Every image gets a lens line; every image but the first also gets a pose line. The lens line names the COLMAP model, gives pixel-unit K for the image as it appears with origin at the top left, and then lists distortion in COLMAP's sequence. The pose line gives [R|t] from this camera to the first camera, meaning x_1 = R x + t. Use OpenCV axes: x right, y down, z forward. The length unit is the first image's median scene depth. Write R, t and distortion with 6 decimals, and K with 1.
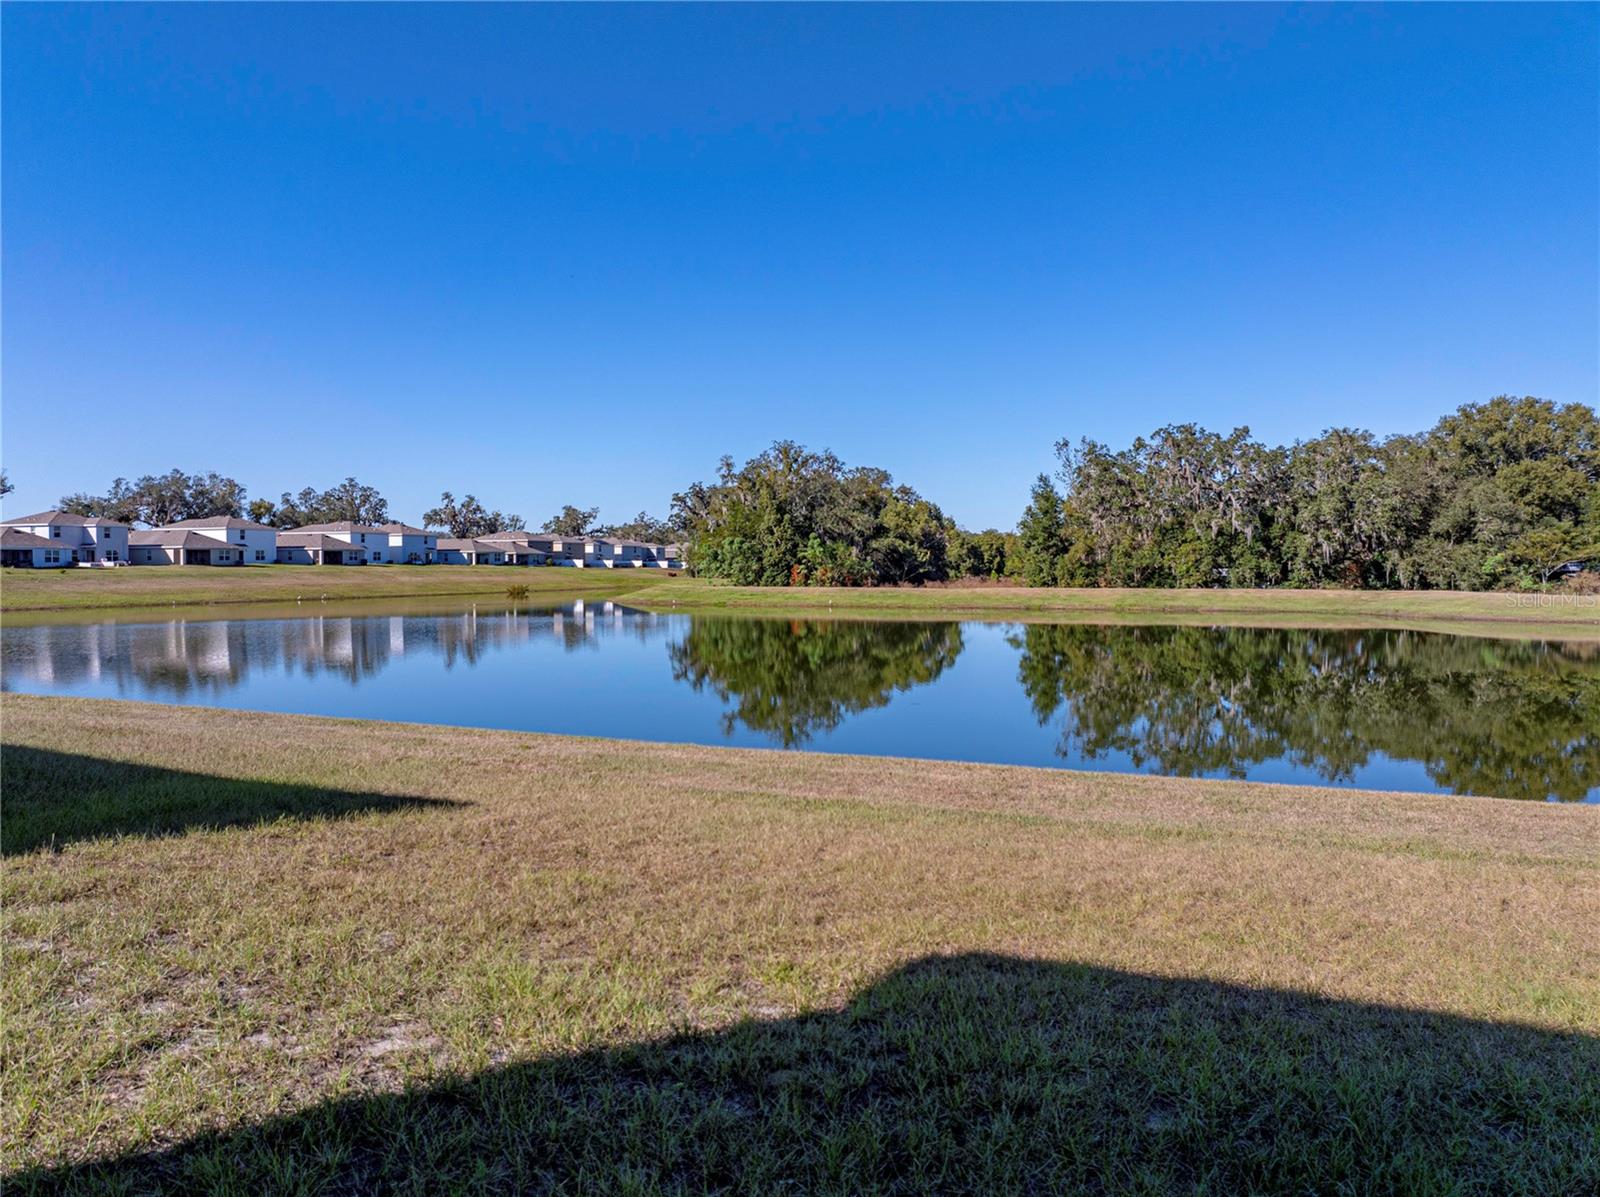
lens RADIAL K [[1124.0, 0, 790.8], [0, 1124.0, 596.4], [0, 0, 1]] dist [-0.036775, 0.020352]
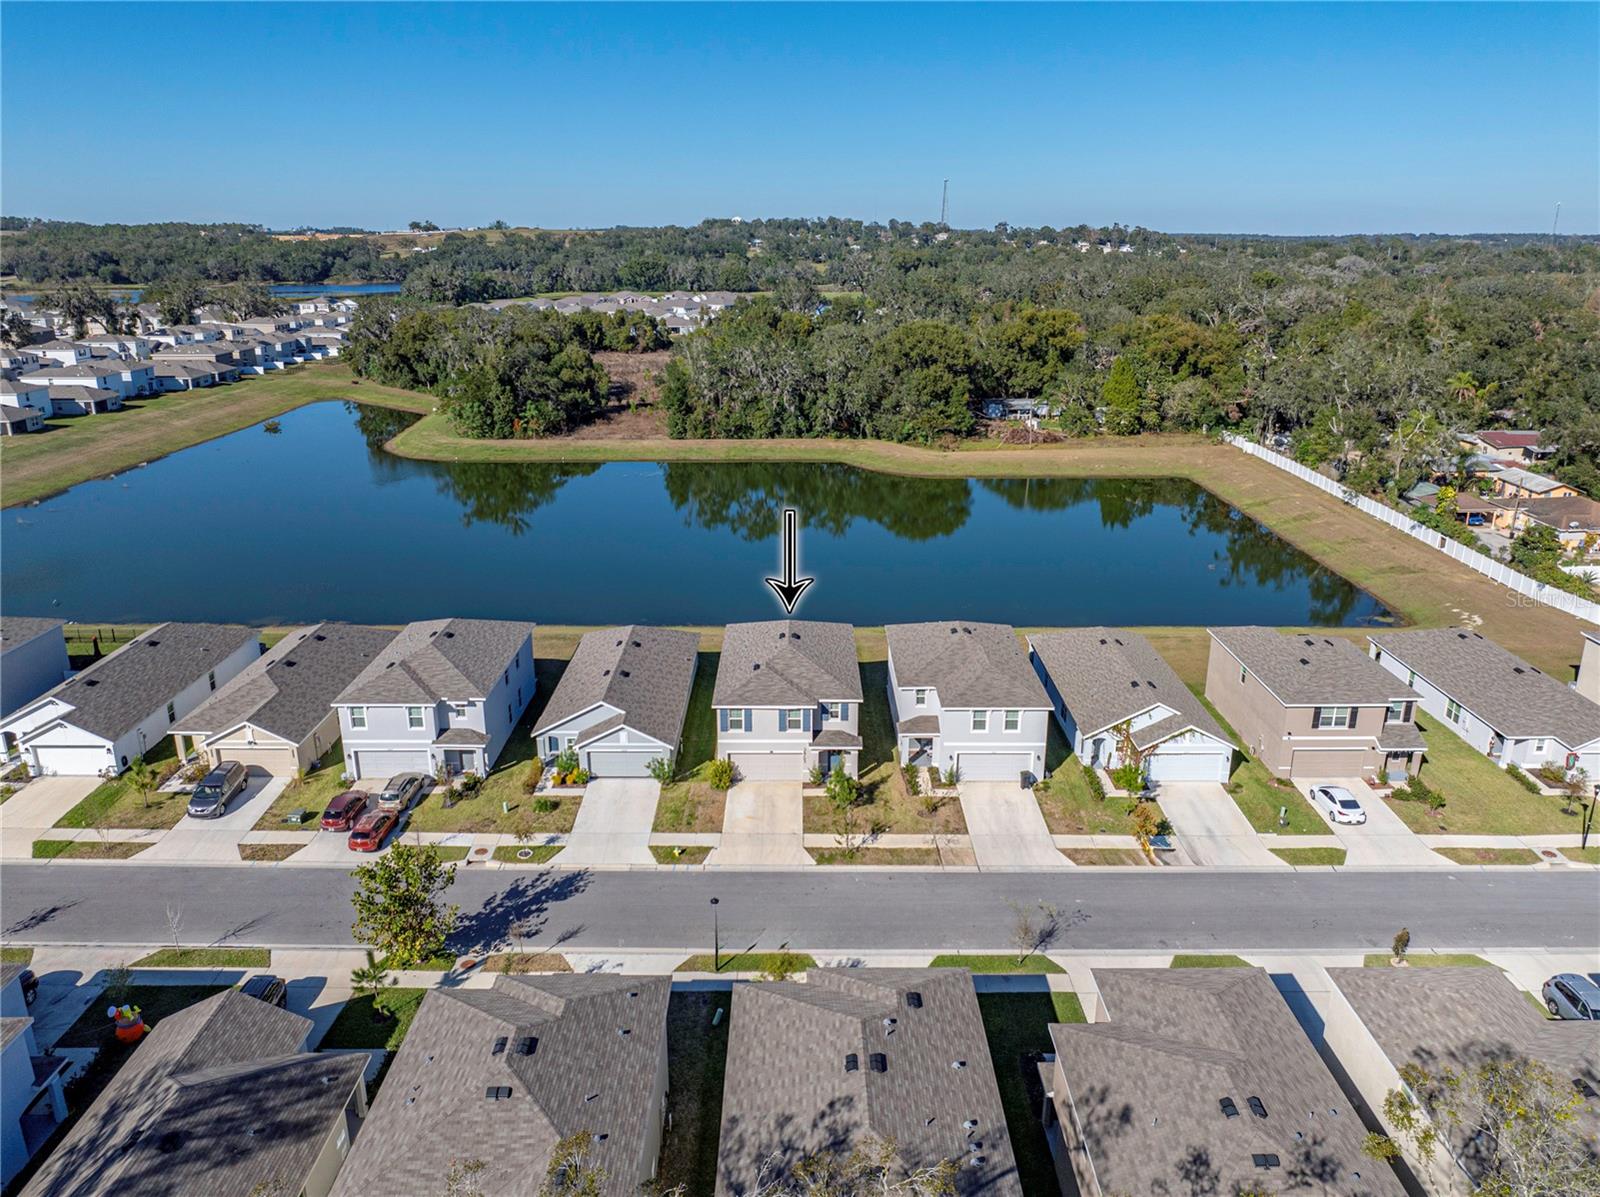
lens RADIAL K [[1124.0, 0, 790.8], [0, 1124.0, 596.4], [0, 0, 1]] dist [-0.036775, 0.020352]
pose [[0.922570, -0.114779, 0.368361, -0.276049], [0.009601, 0.961260, 0.275476, -0.244180], [-0.385709, -0.250609, 0.887932, -0.640117]]
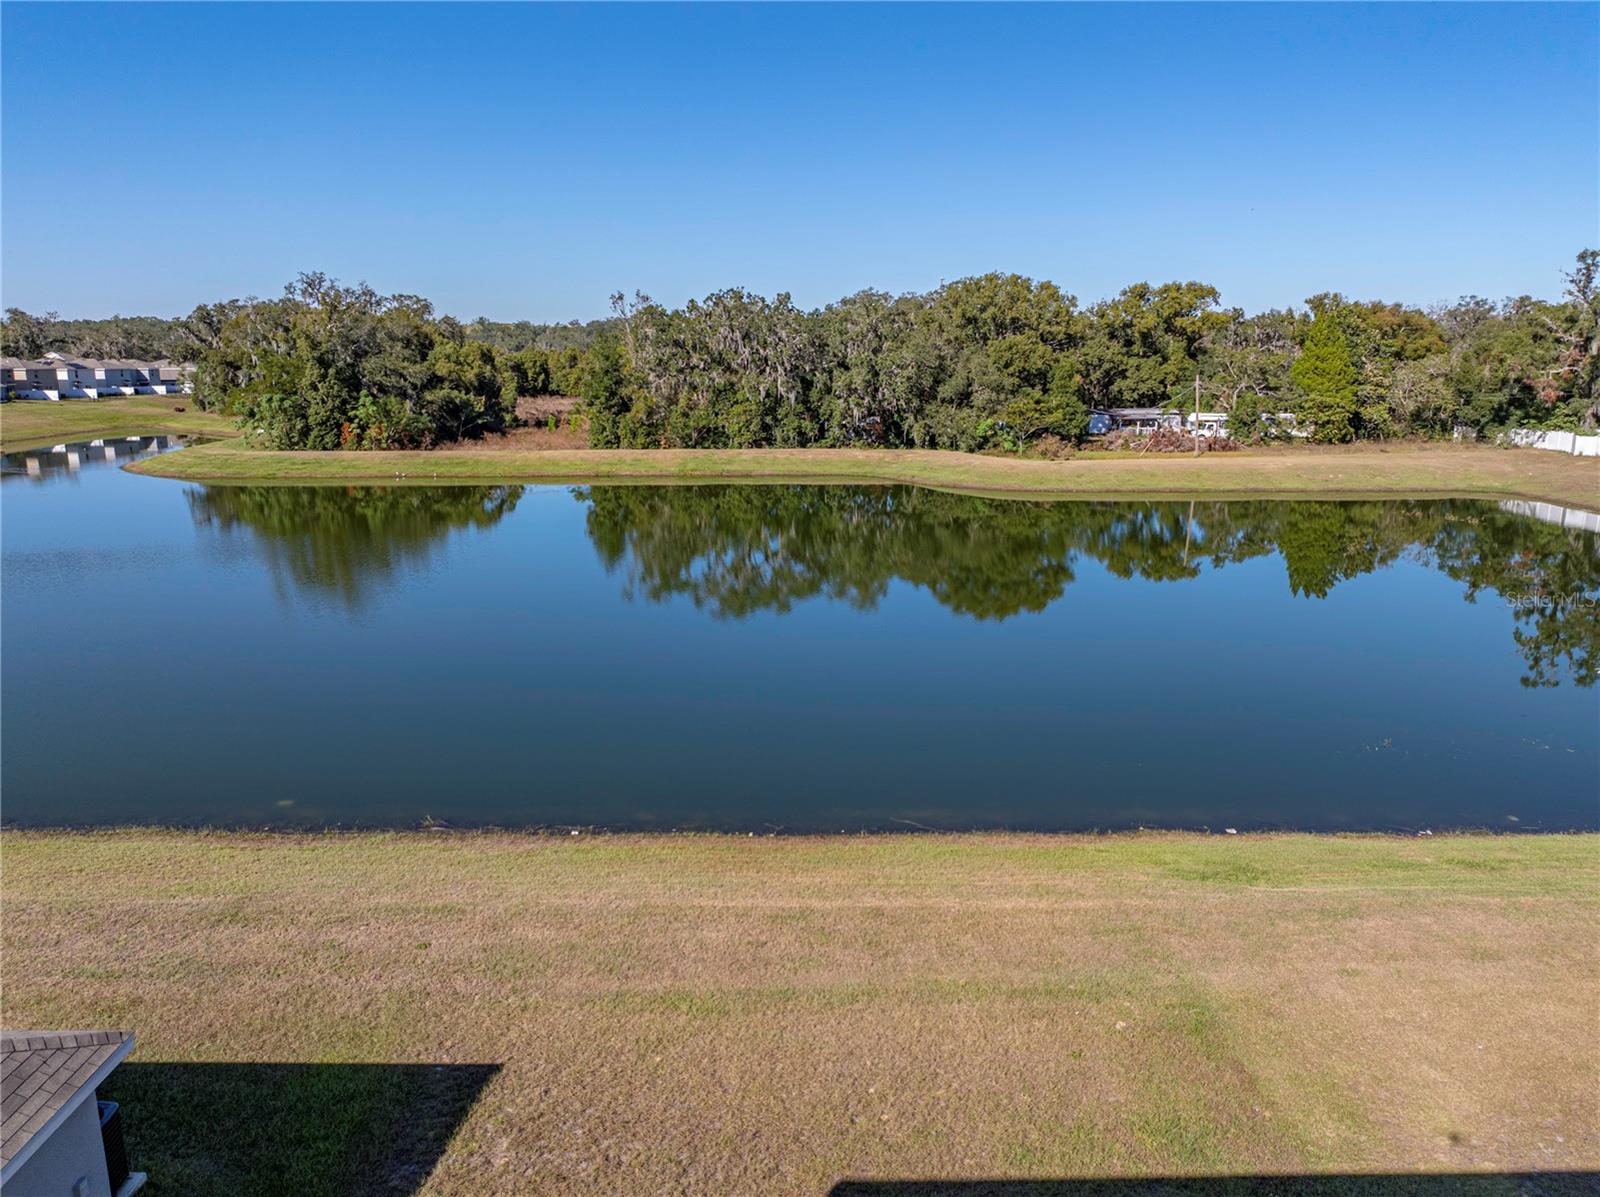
lens RADIAL K [[1148.0, 0, 797.0], [0, 1148.0, 597.8], [0, 0, 1]] dist [-0.022481, 0.003031]
pose [[0.918126, -0.081735, 0.387768, -0.037069], [0.009983, 0.982959, 0.183553, -0.064513], [-0.396163, -0.164654, 0.903296, -0.051187]]
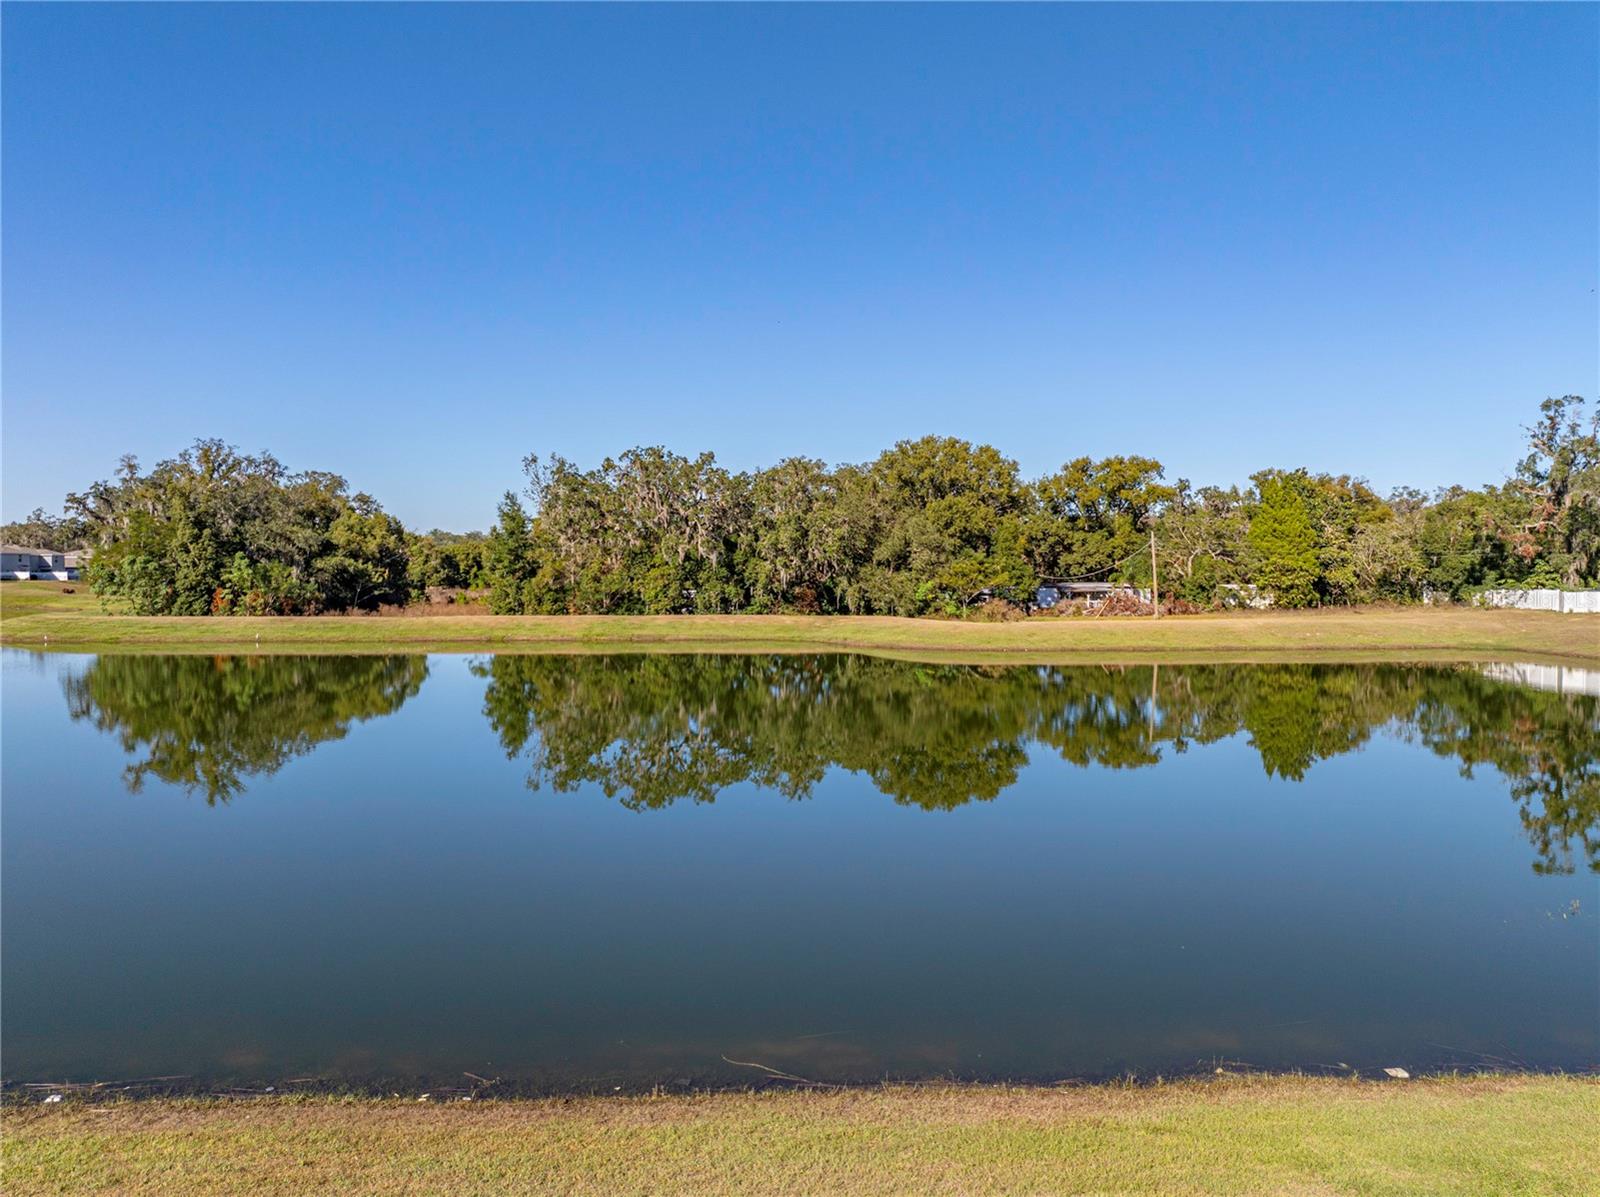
lens RADIAL K [[1138.3, 0, 797.0], [0, 1138.3, 593.2], [0, 0, 1]] dist [-0.026302, 0.007300]
pose [[0.899948, -0.007353, 0.435936, 0.028742], [0.009218, 0.999955, -0.002163, -0.021438], [-0.435901, 0.005965, 0.899975, 0.043725]]
